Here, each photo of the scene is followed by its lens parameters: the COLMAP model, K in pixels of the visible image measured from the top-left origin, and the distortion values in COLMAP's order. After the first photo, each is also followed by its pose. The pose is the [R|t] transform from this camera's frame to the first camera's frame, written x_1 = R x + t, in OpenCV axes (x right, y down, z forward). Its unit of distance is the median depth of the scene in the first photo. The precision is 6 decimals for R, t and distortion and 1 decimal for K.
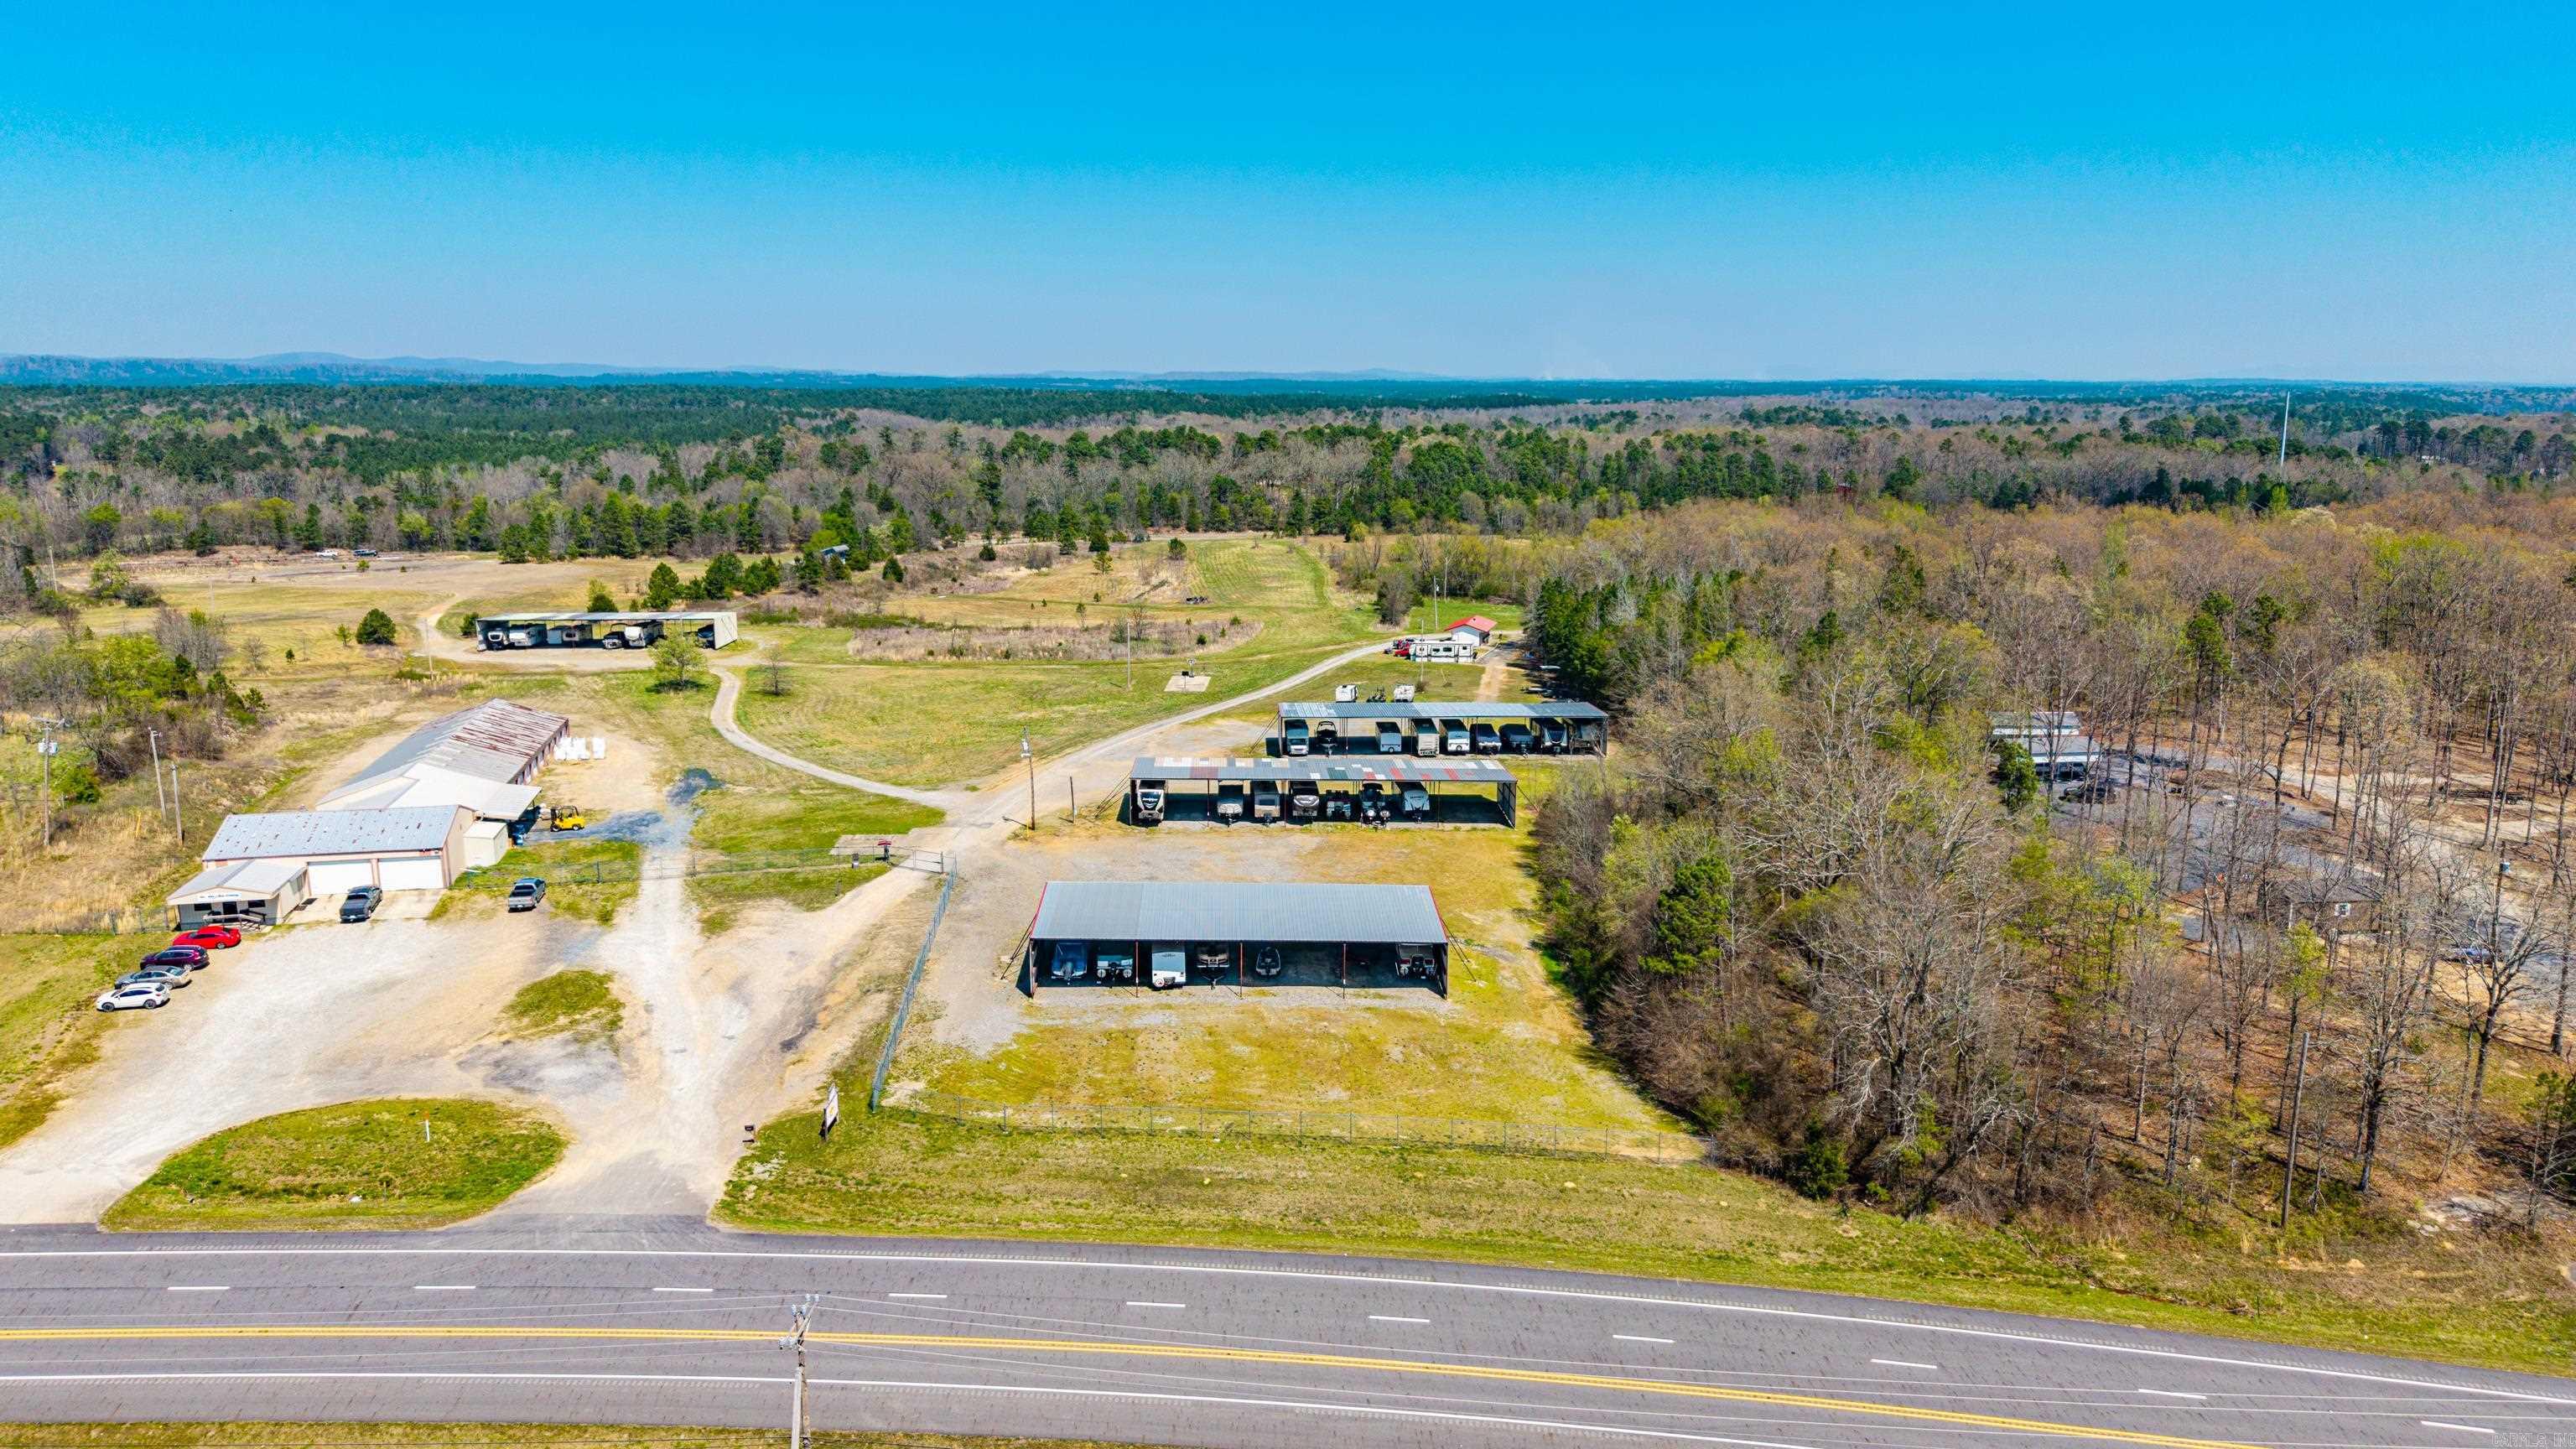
lens RADIAL K [[1748.2, 0, 1296.3], [0, 1748.2, 710.8], [0, 0, 1]] dist [0.010390, -0.000096]
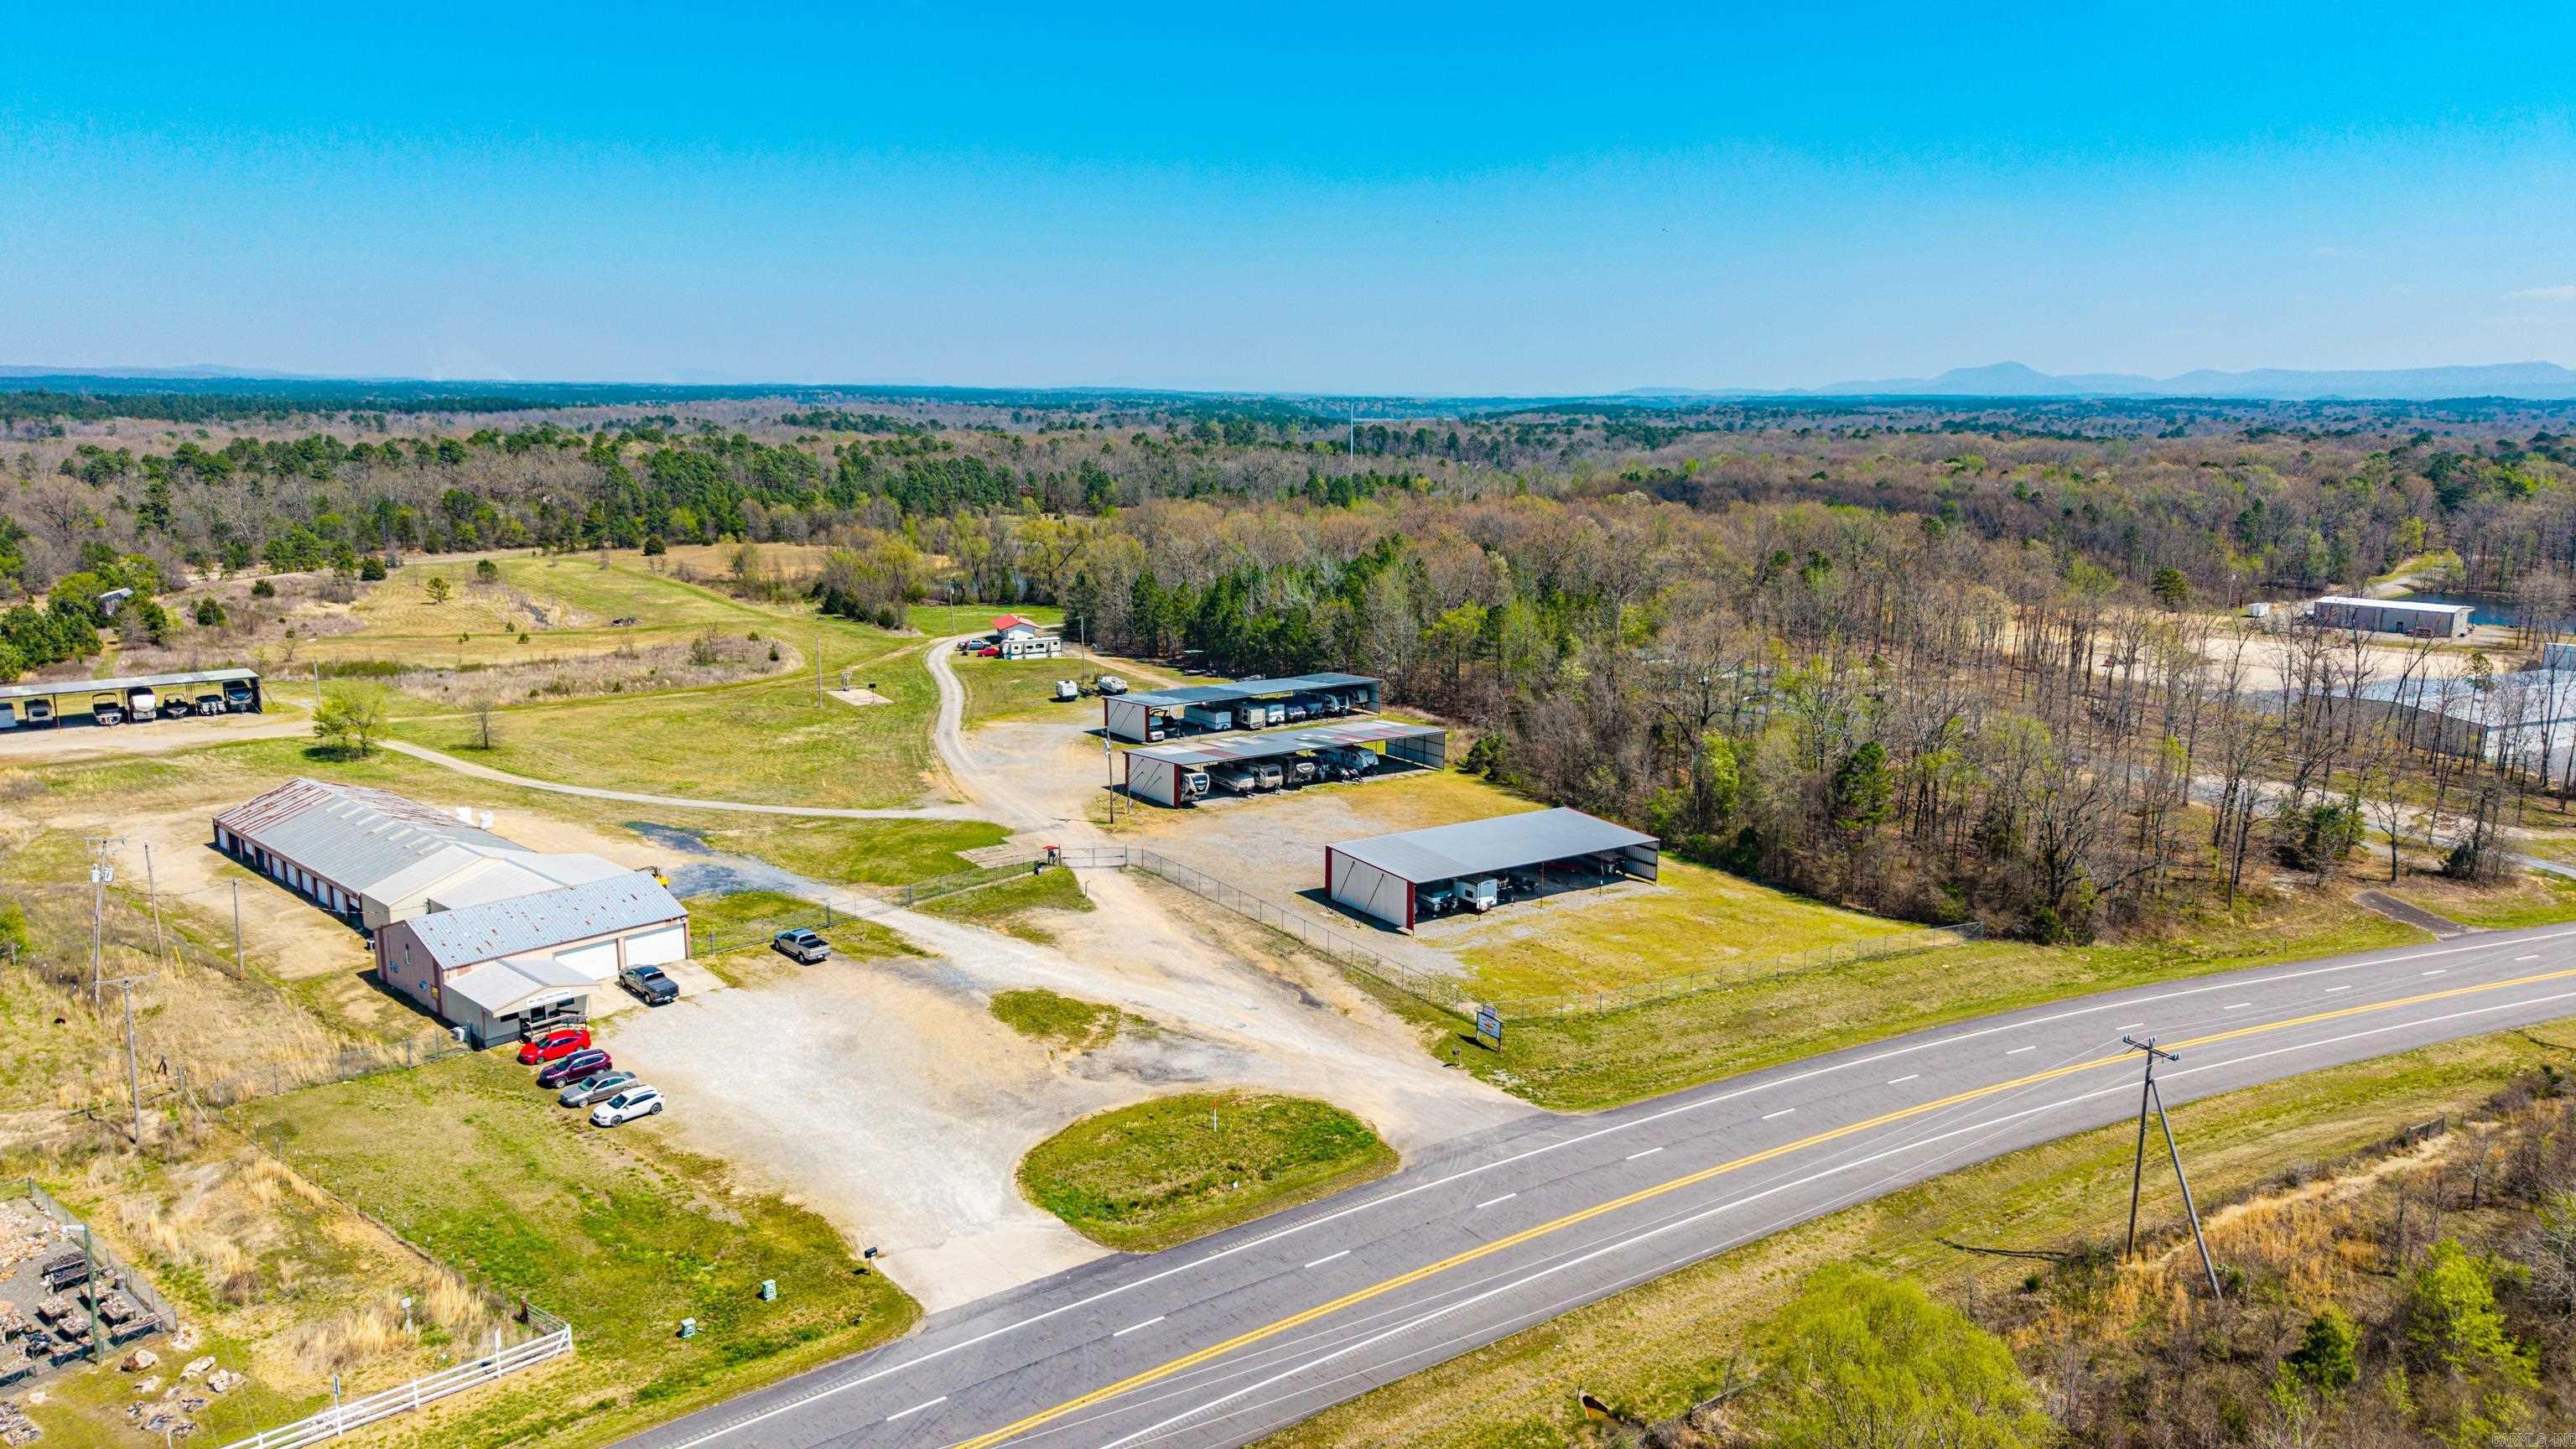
lens RADIAL K [[1687.6, 0, 1286.5], [0, 1687.6, 799.7], [0, 0, 1]] dist [0.069954, -0.085866]
pose [[0.828359, -0.125994, 0.545846, -0.175870], [0.097079, 0.991923, 0.081636, -0.005696], [-0.551723, -0.014634, 0.833899, 0.022382]]
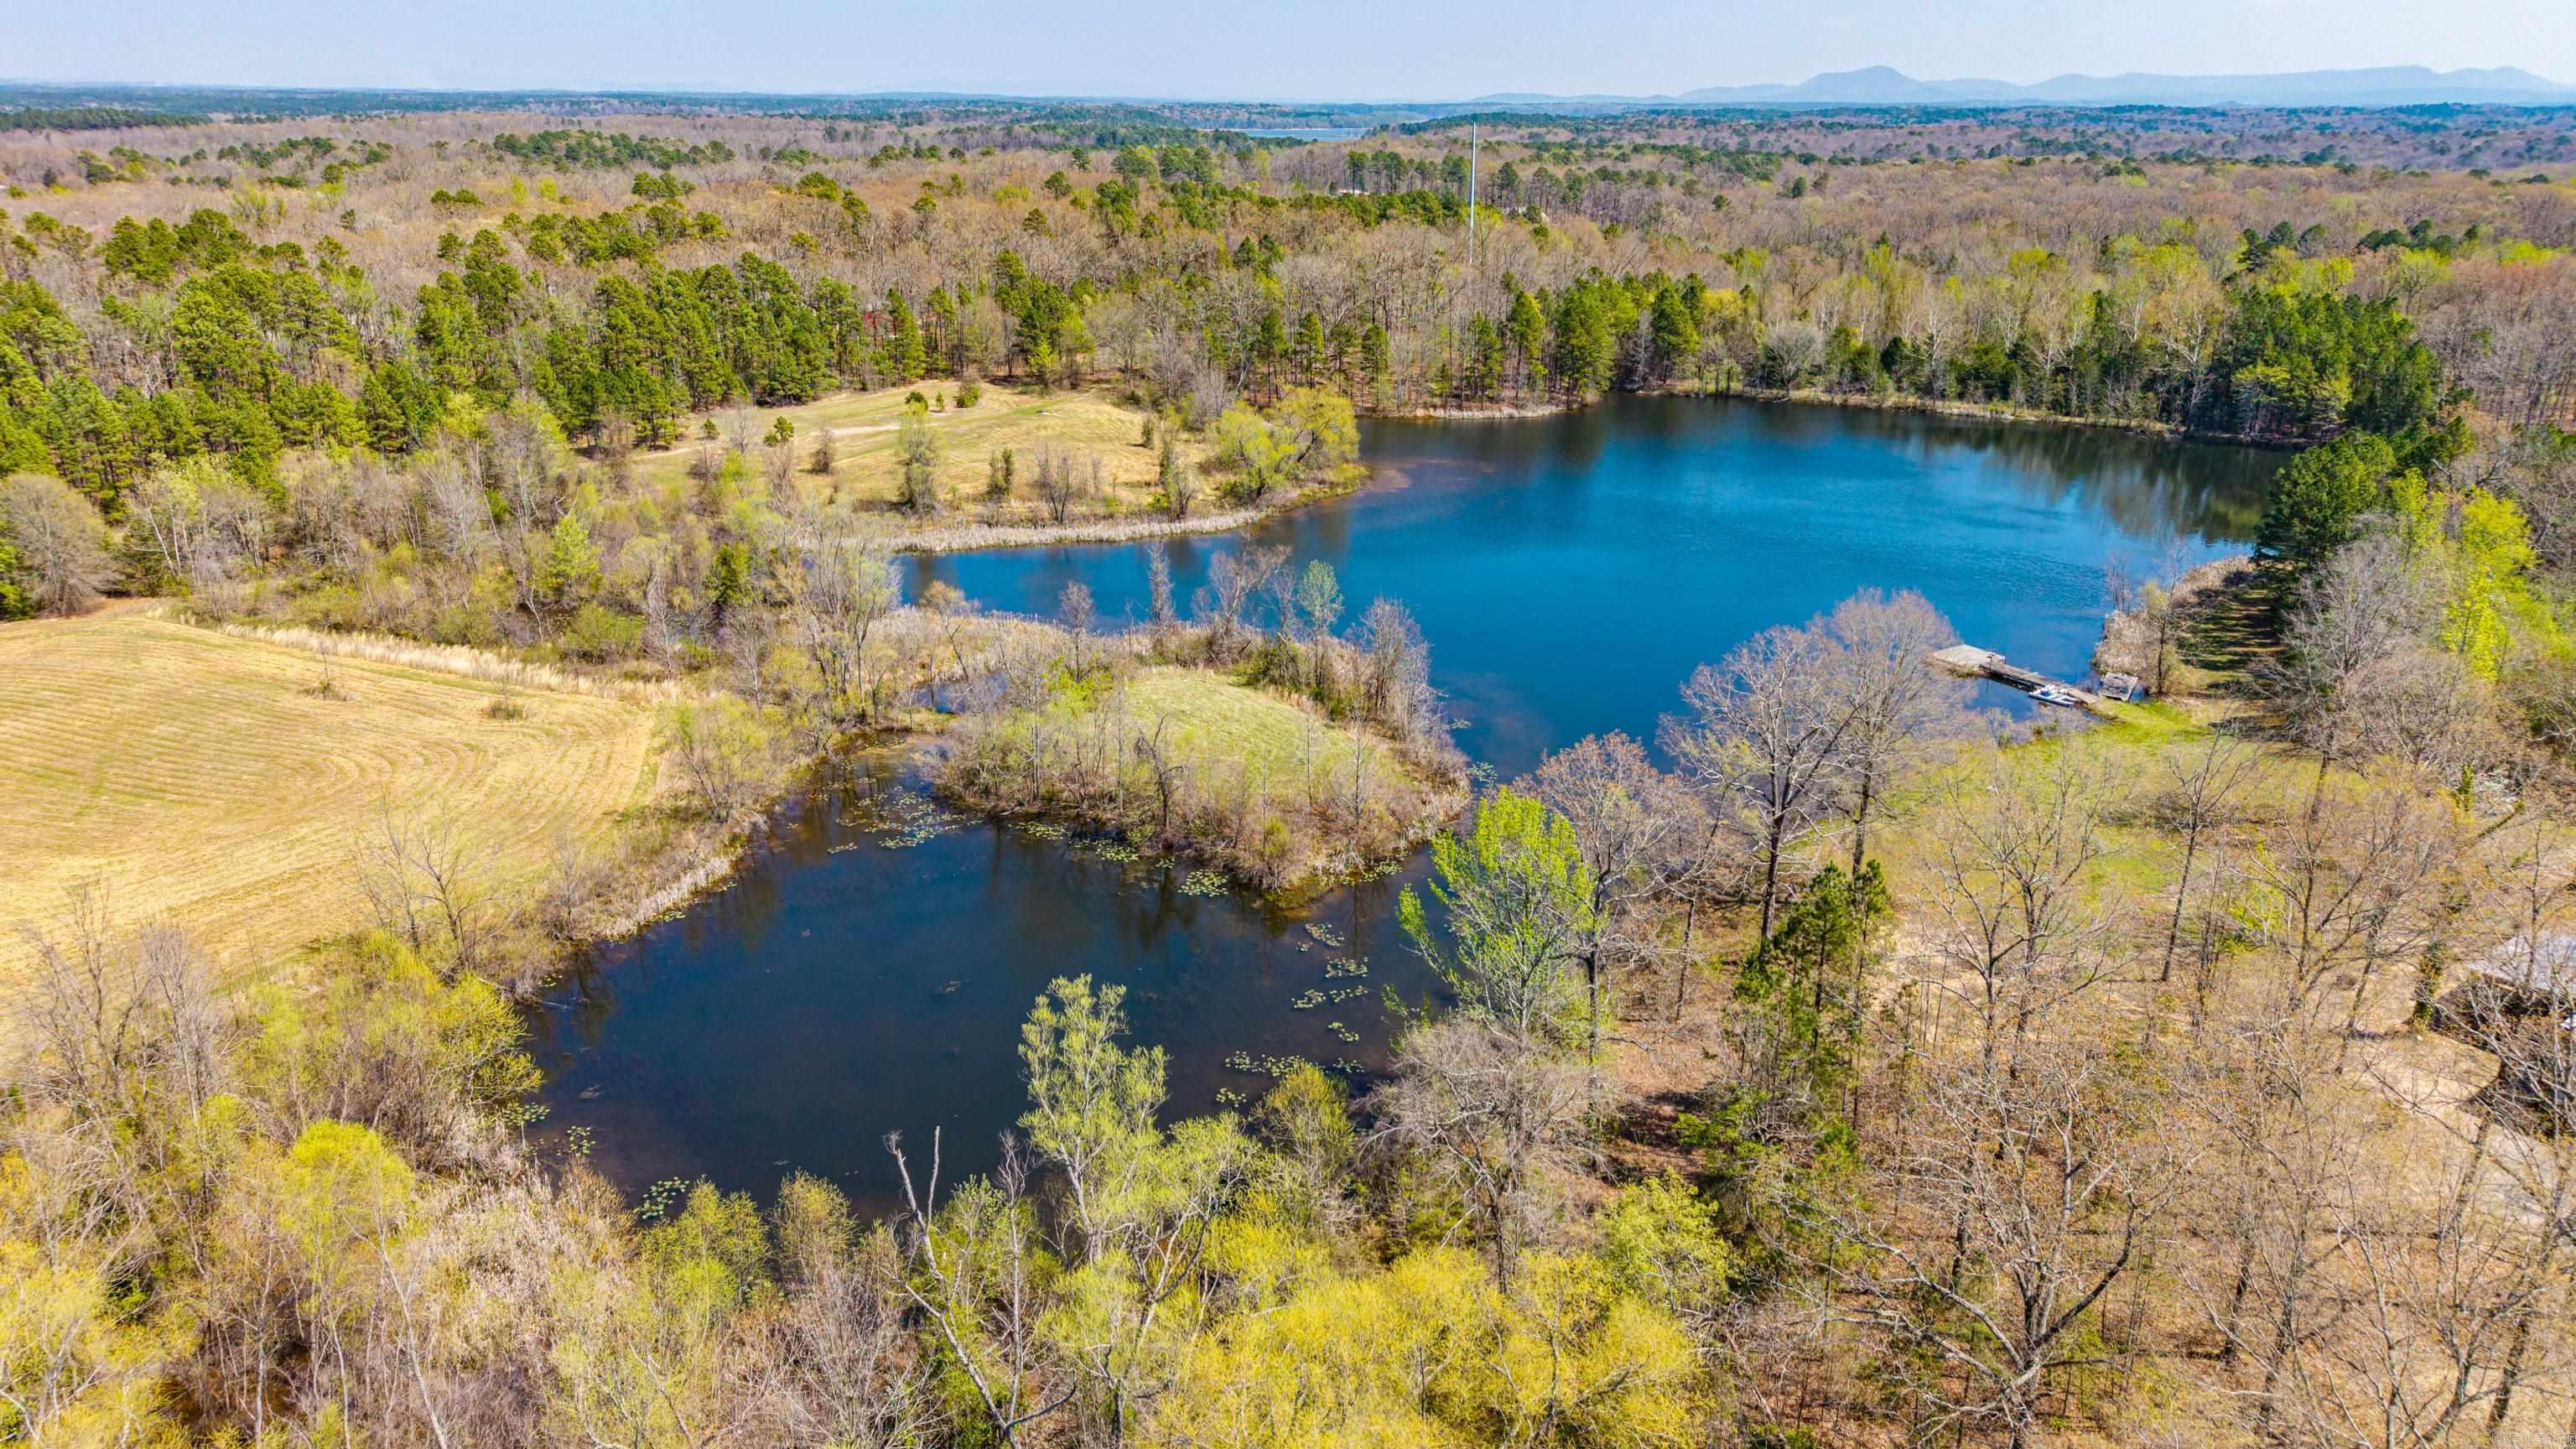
lens RADIAL K [[1748.2, 0, 1296.3], [0, 1748.2, 710.8], [0, 0, 1]] dist [0.010390, -0.000096]
pose [[0.770482, -0.206946, 0.602936, 0.066848], [0.112529, 0.975139, 0.190898, -0.106518], [-0.627451, -0.079236, 0.774614, 0.547150]]
